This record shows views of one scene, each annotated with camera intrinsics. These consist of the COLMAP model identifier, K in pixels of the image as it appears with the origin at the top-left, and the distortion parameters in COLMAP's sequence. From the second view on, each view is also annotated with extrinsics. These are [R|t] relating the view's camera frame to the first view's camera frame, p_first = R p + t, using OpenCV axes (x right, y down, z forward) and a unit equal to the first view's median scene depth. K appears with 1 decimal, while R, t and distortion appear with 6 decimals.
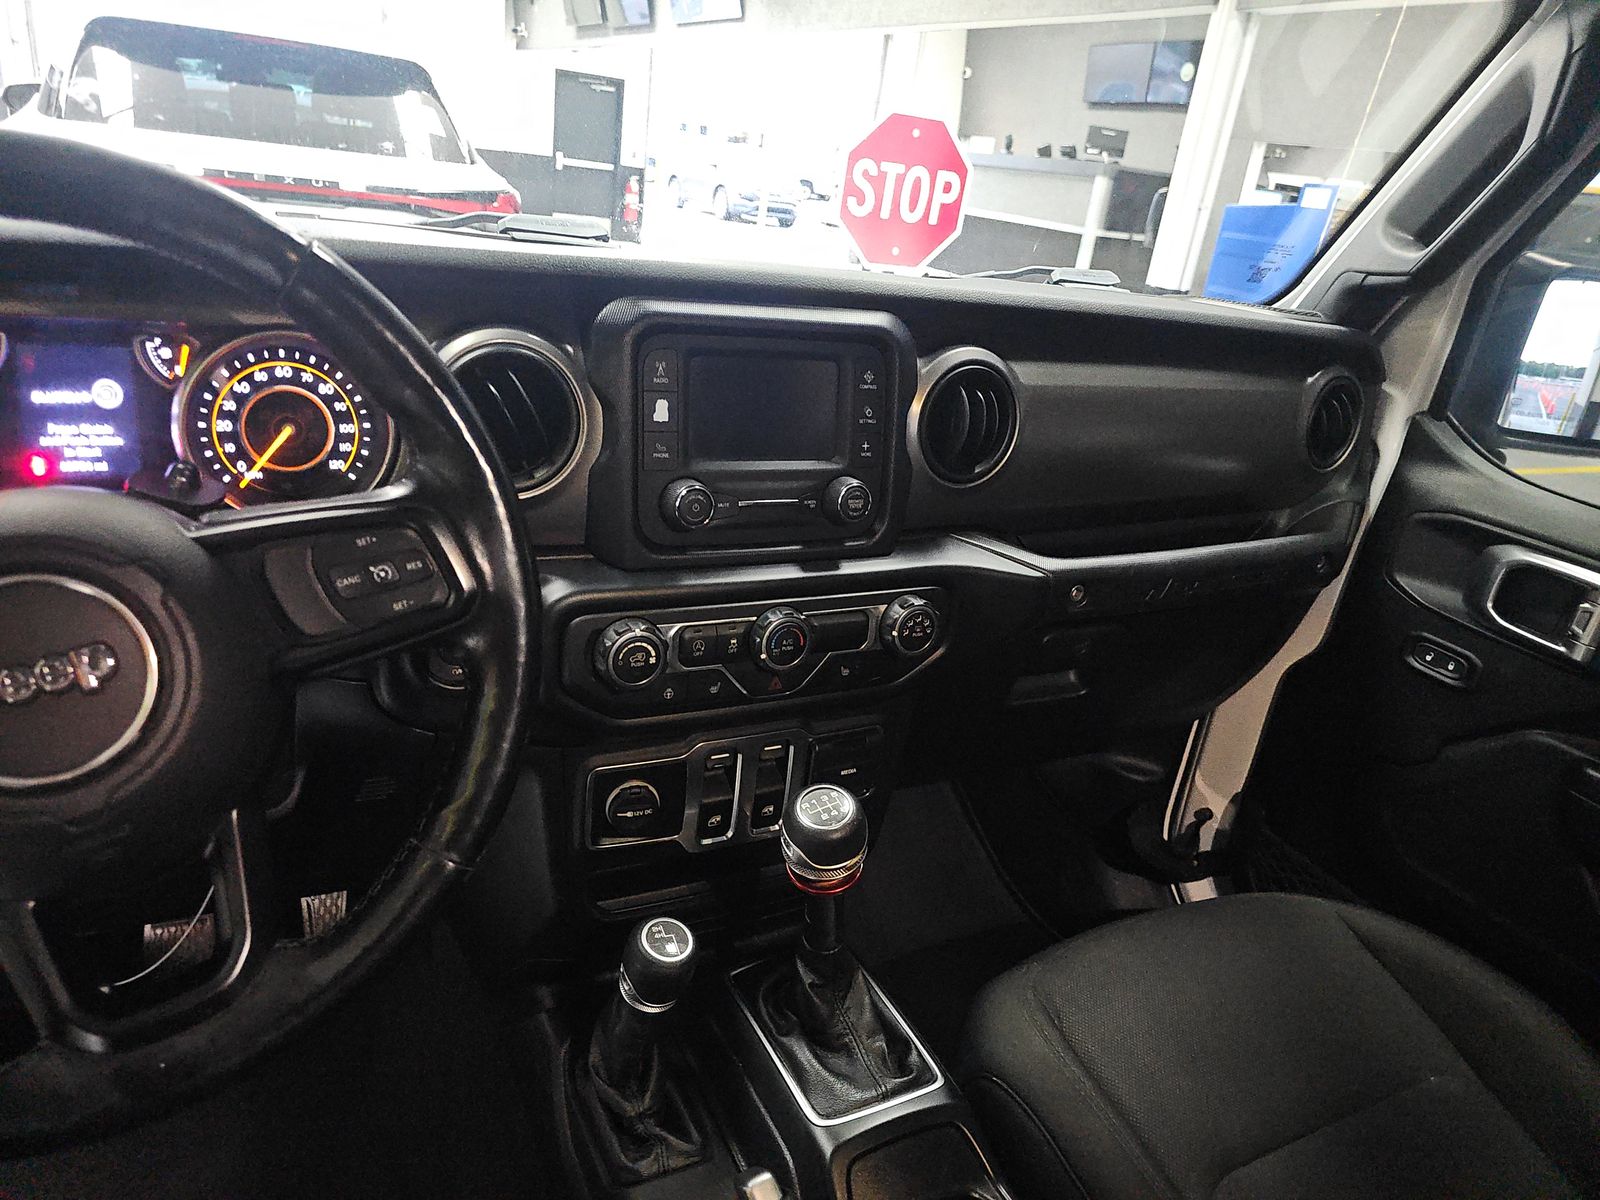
lens RADIAL K [[1088.5, 0, 799.9], [0, 1088.5, 611.7], [0, 0, 1]] dist [0.075030, -0.067158]
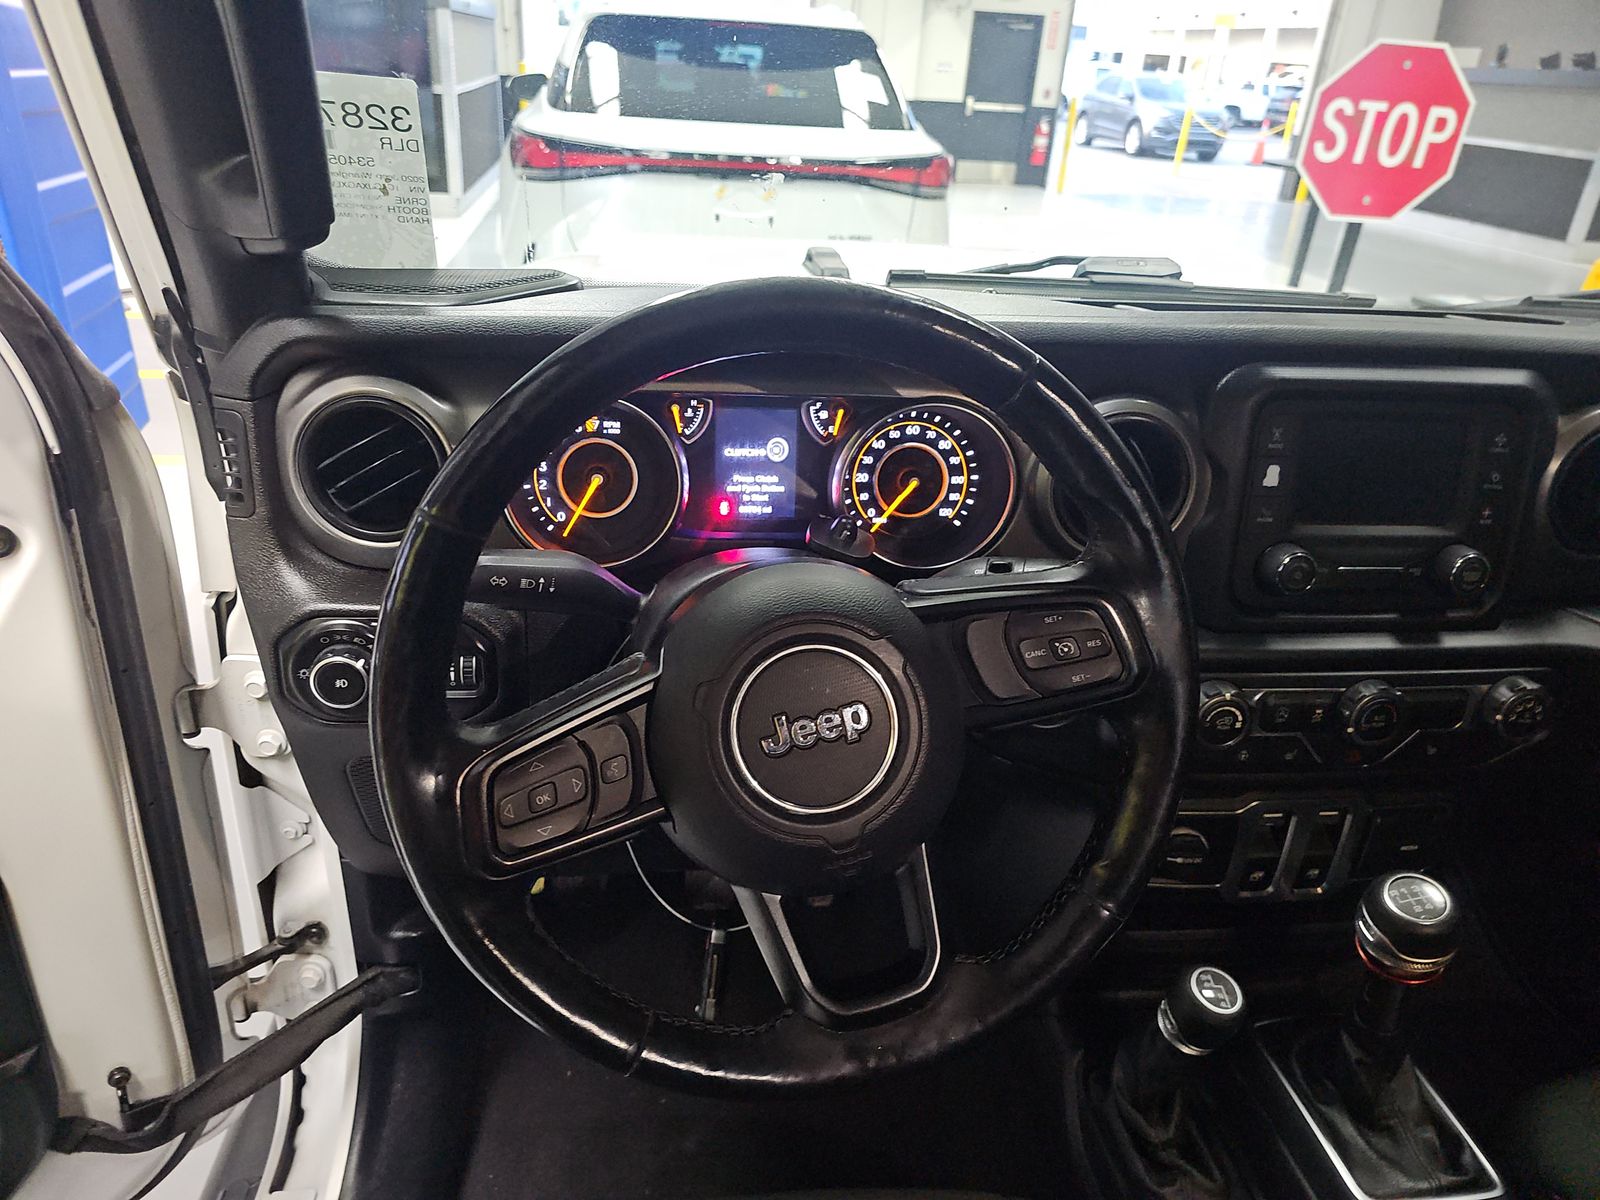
lens RADIAL K [[1088.8, 0, 779.3], [0, 1088.8, 624.0], [0, 0, 1]] dist [0.056078, -0.066537]
pose [[0.935510, 0.094962, -0.340300, -0.191068], [-0.077171, 0.994866, 0.065472, -0.080076], [0.344770, -0.034988, 0.938035, -0.096916]]
